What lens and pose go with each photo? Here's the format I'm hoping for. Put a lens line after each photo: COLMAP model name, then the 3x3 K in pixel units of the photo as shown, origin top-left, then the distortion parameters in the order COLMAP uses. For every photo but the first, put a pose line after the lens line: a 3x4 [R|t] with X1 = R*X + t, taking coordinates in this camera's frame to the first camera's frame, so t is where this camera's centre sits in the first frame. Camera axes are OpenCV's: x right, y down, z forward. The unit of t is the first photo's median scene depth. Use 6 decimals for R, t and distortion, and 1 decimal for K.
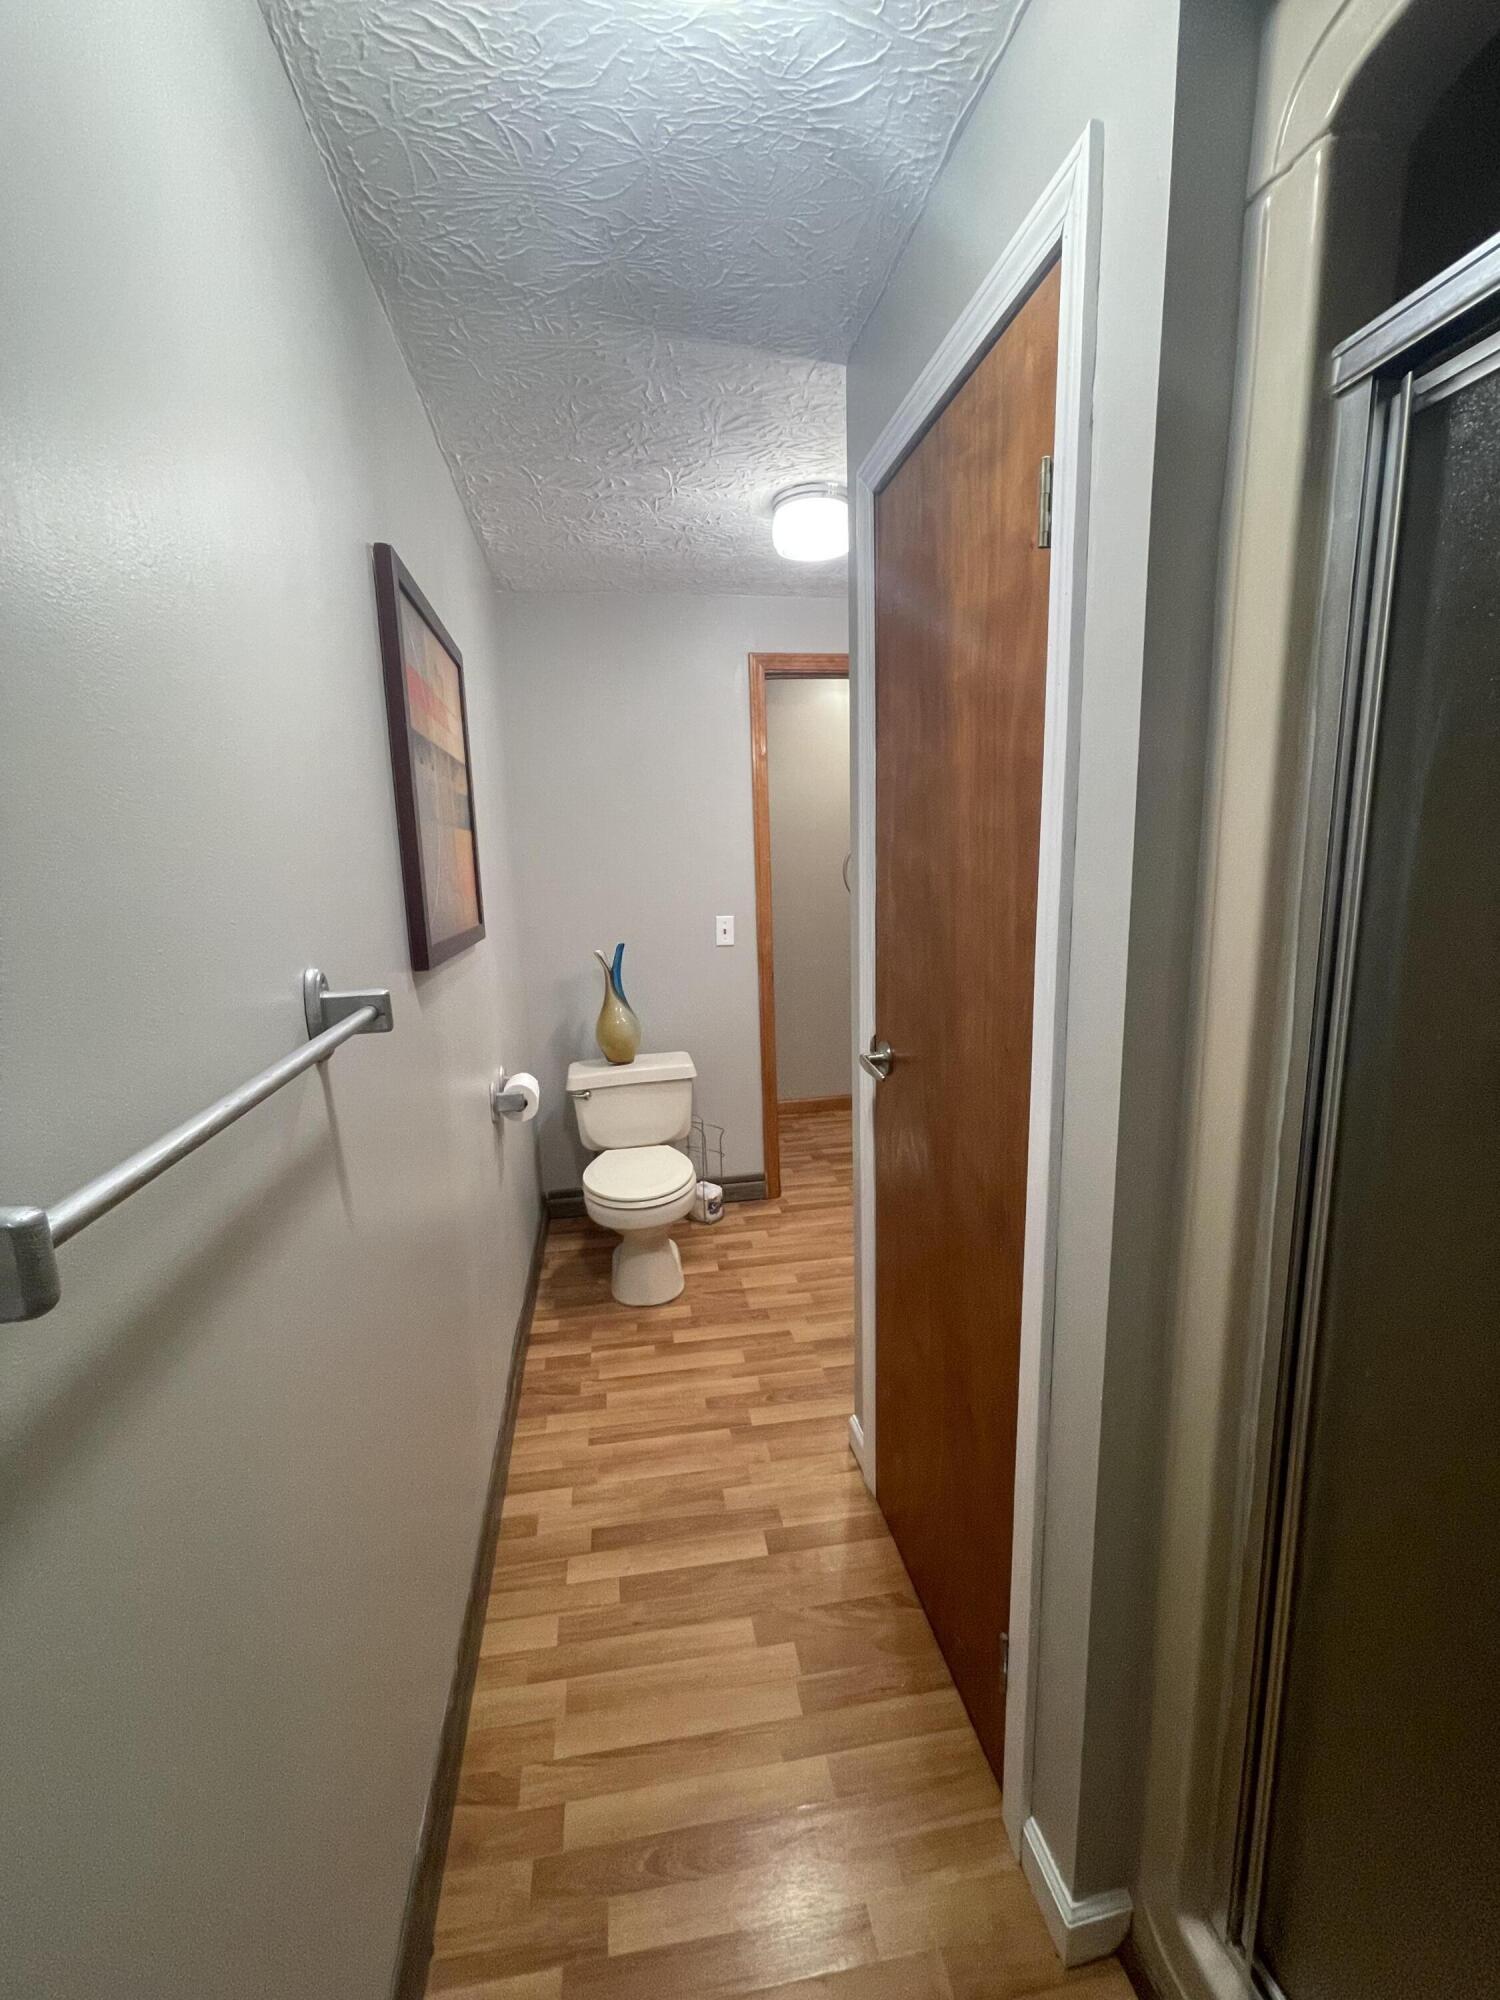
lens RADIAL K [[809.1, 0, 744.3], [0, 809.1, 999.5], [0, 0, 1]] dist [-0.002096, 0.000653]
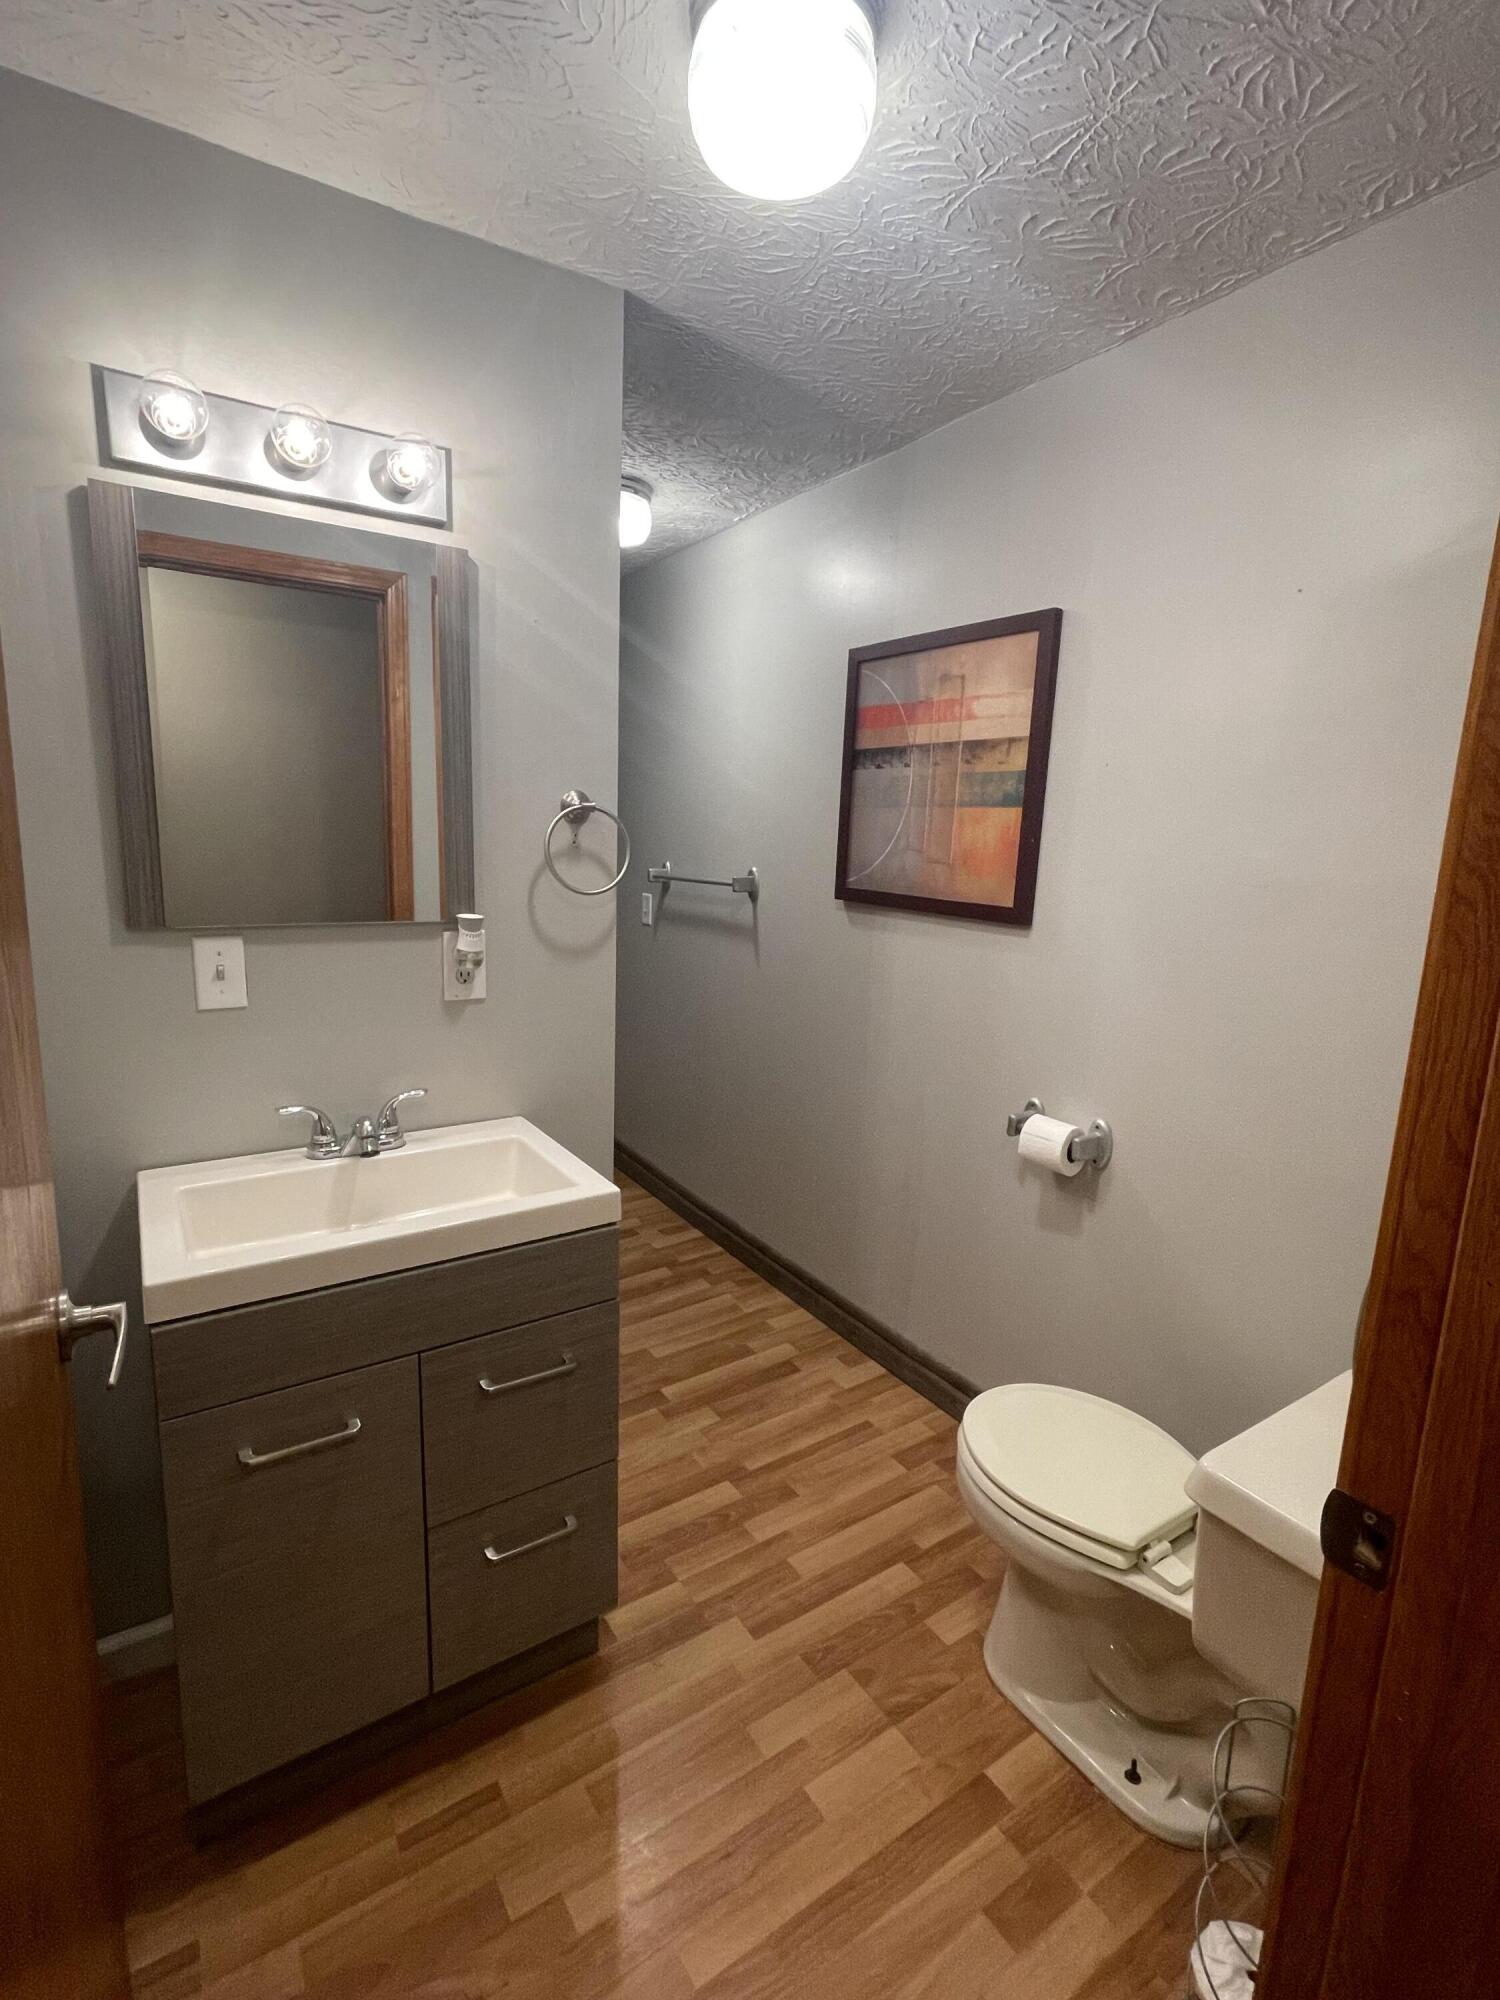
lens RADIAL K [[945.7, 0, 749.9], [0, 945.7, 995.0], [0, 0, 1]] dist [-0.003105, -0.000233]
pose [[-0.913010, 0.057576, -0.403854, 0.350194], [-0.091156, 0.936162, 0.339545, -0.297772], [0.397622, 0.346822, -0.849477, 1.600207]]
